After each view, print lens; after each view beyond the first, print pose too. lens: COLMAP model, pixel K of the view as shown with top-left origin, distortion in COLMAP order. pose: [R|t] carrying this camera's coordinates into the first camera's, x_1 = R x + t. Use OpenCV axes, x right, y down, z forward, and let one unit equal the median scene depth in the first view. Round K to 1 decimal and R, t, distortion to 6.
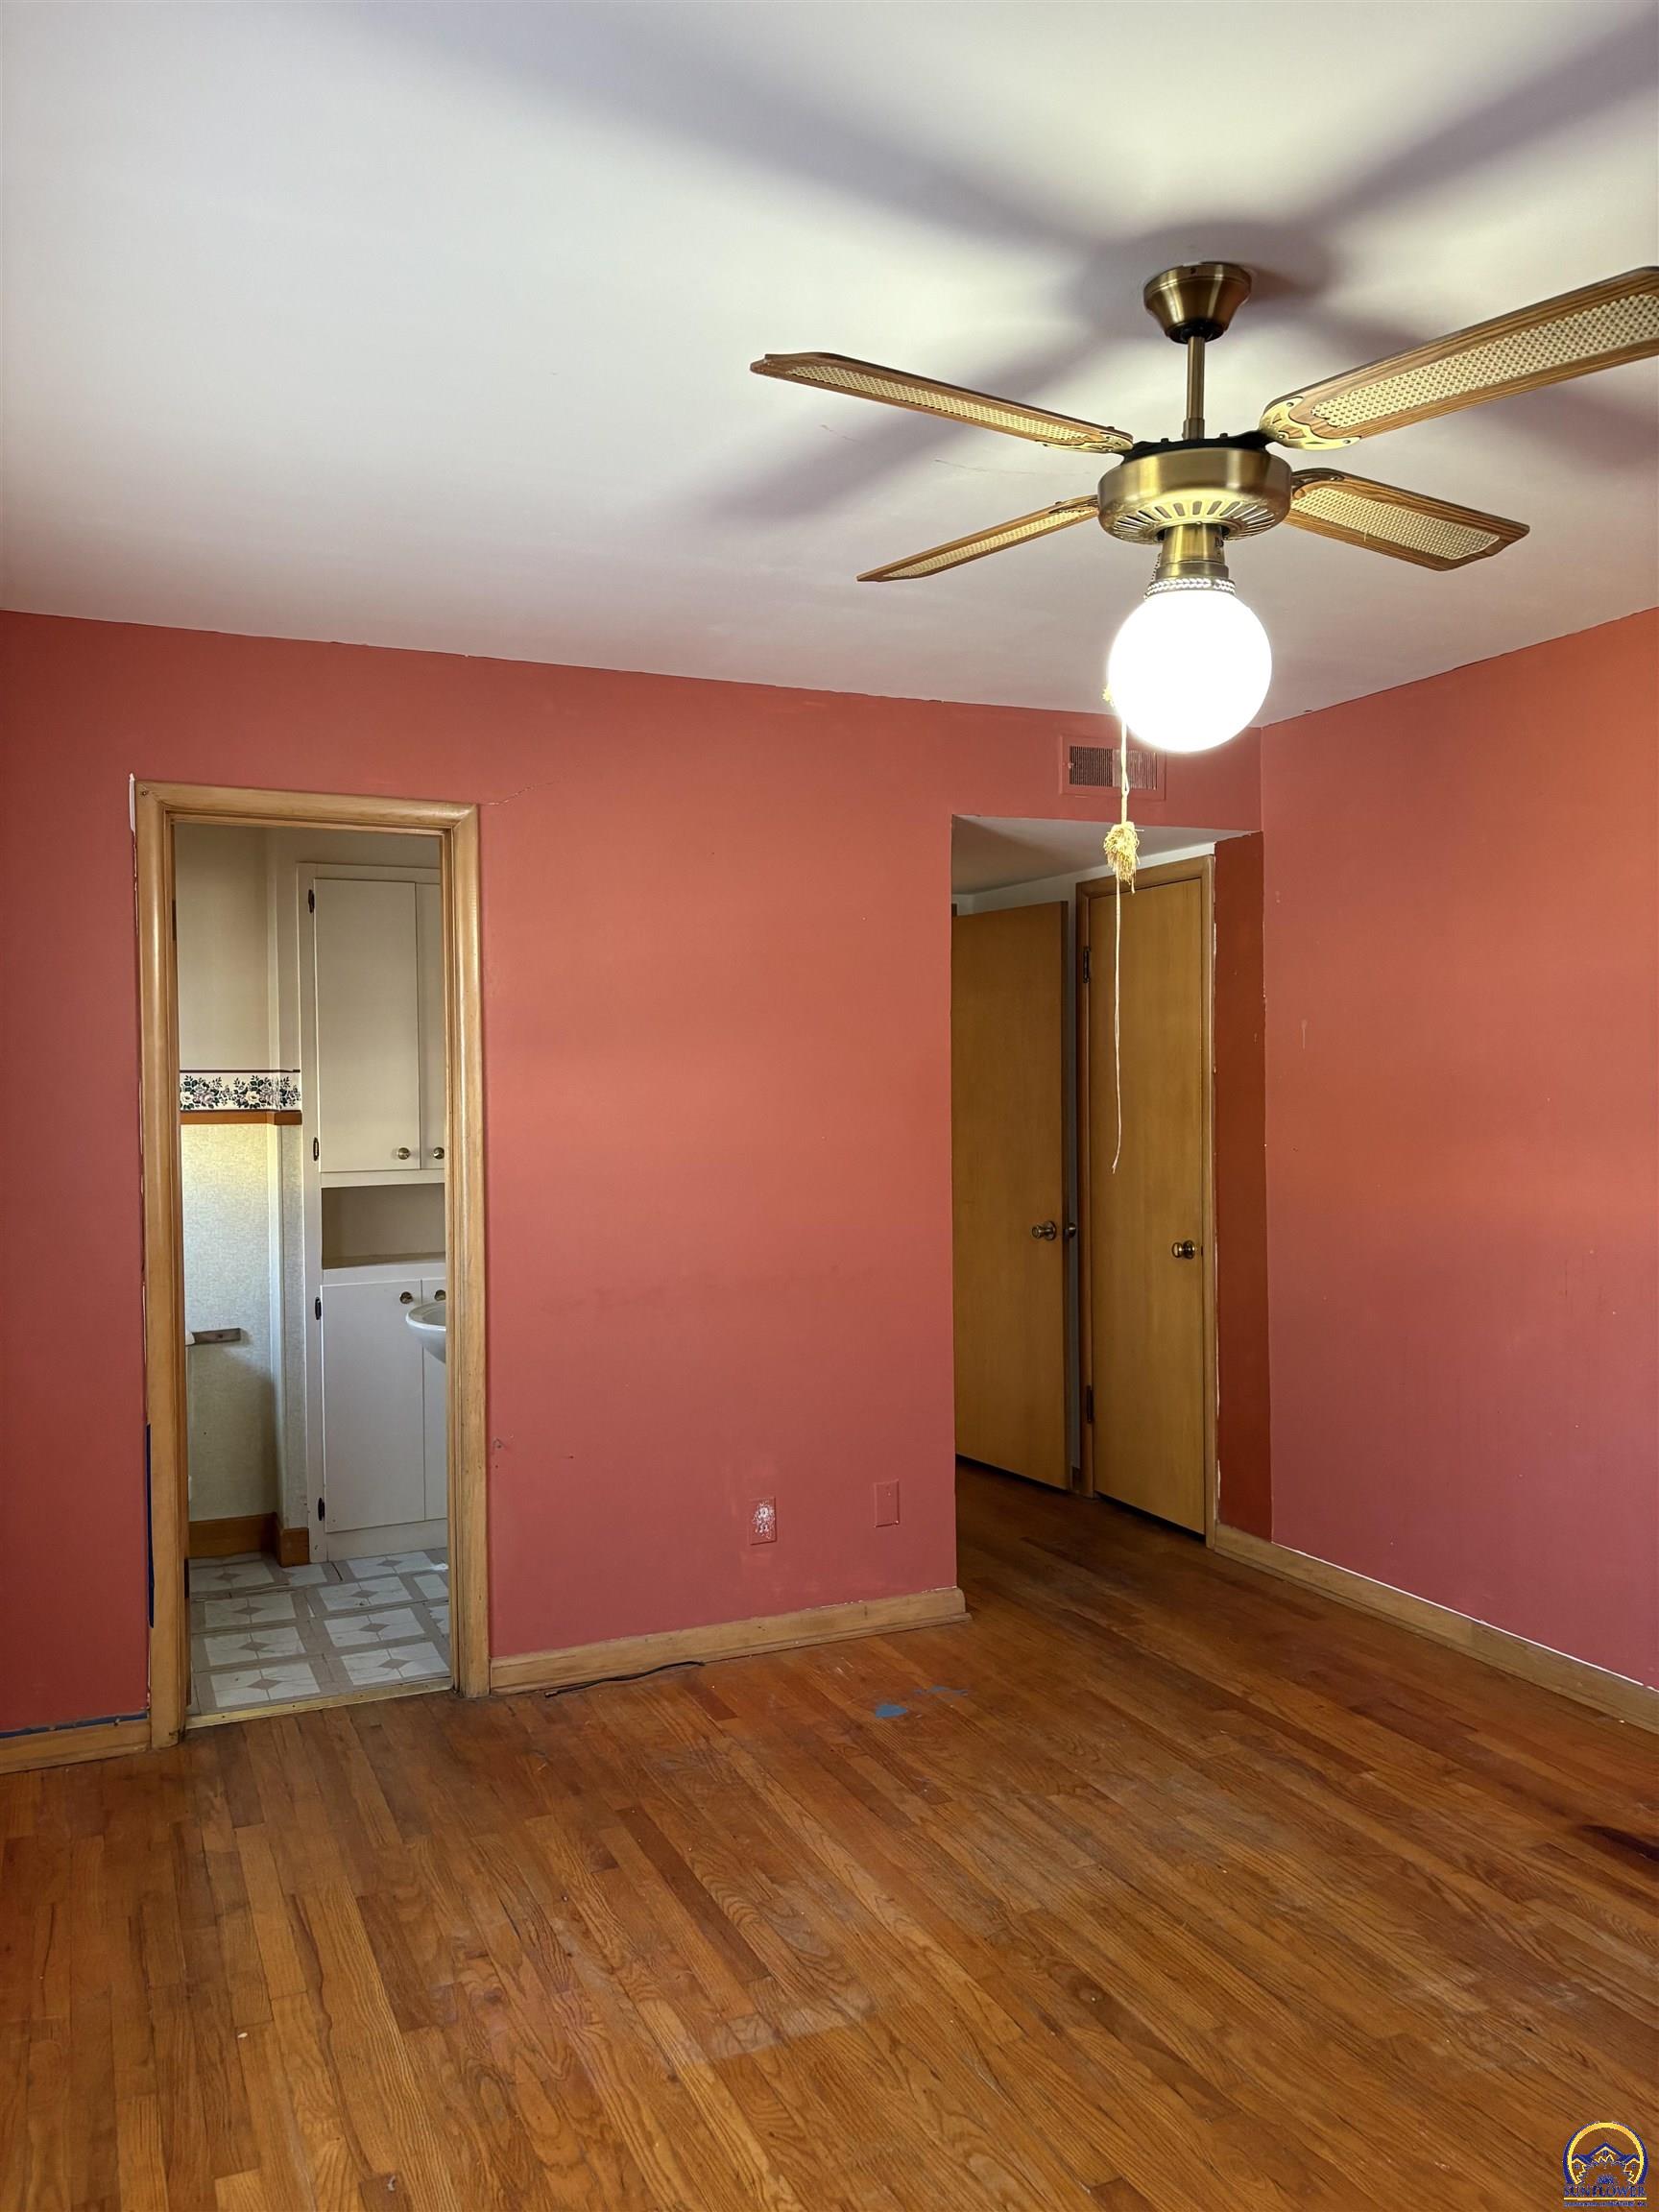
lens RADIAL K [[1651.7, 0, 833.7], [0, 1651.7, 1127.9], [0, 0, 1]] dist [0.047655, -0.059244]
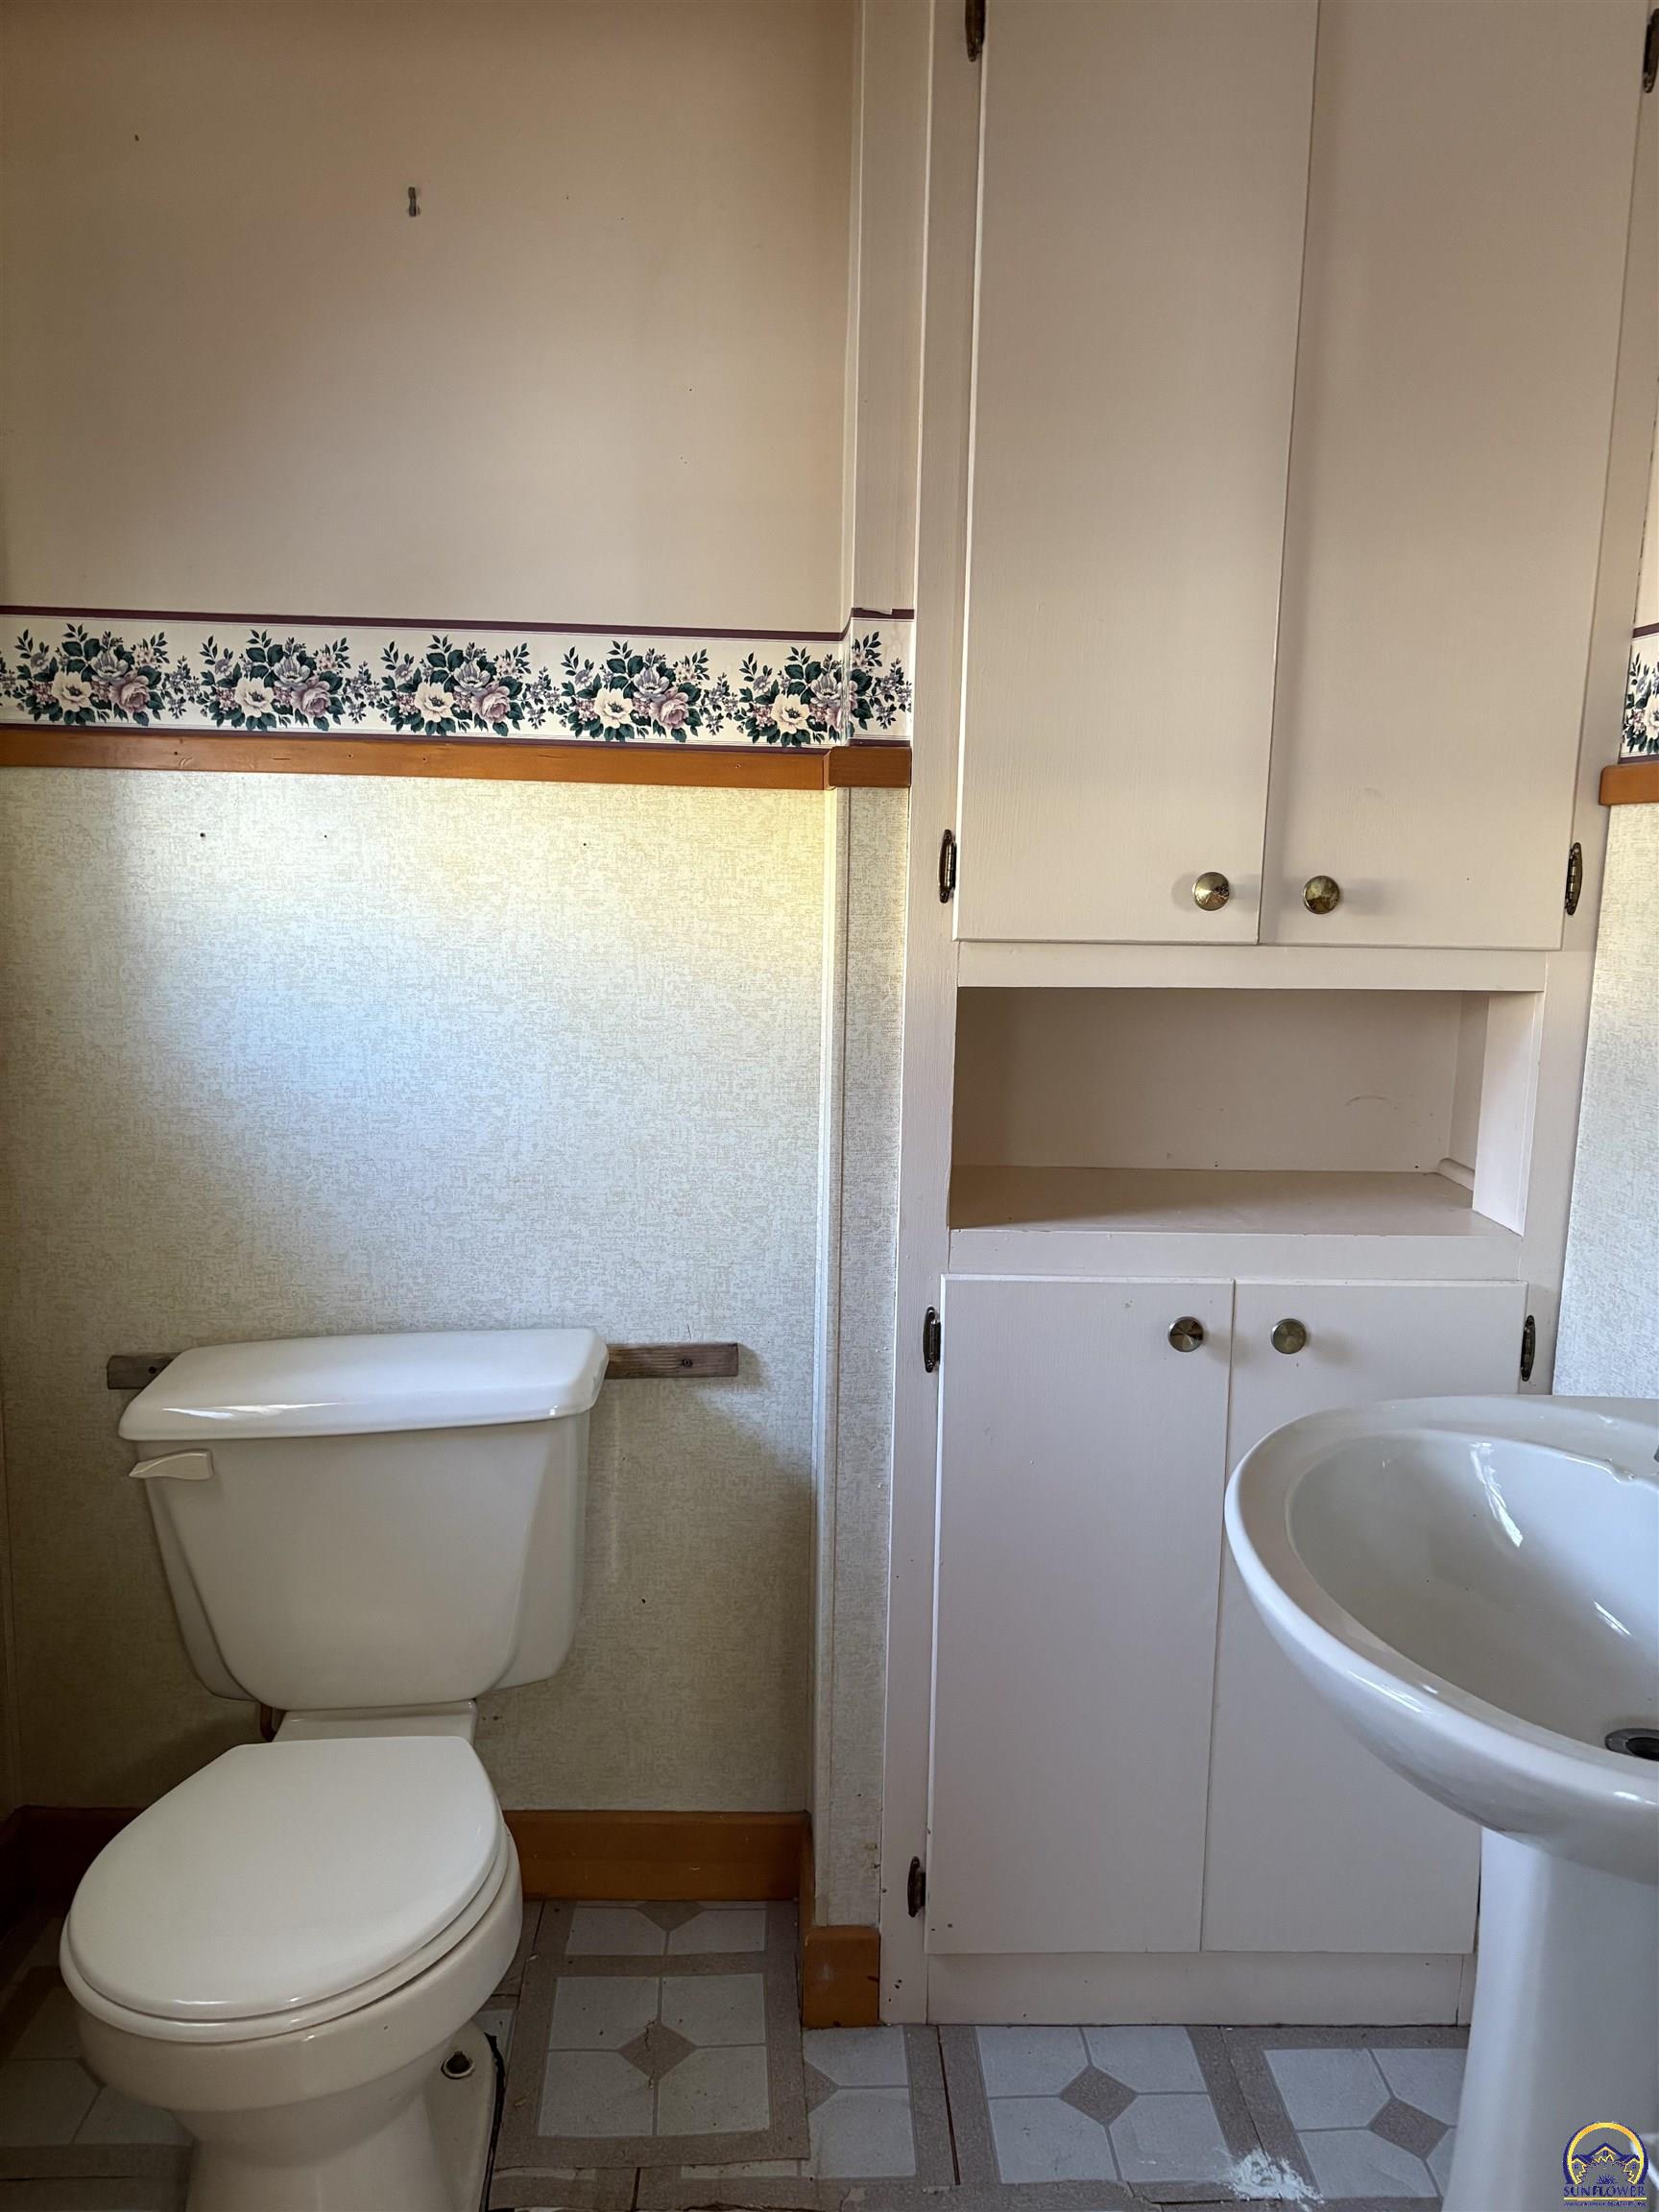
lens RADIAL K [[1651.7, 0, 829.3], [0, 1651.7, 1113.4], [0, 0, 1]] dist [0.047655, -0.059244]
pose [[0.919076, 0.093293, -0.382878, -0.057468], [-0.039427, 0.988468, 0.146209, 0.003981], [0.392102, -0.119282, 0.912155, 0.193215]]
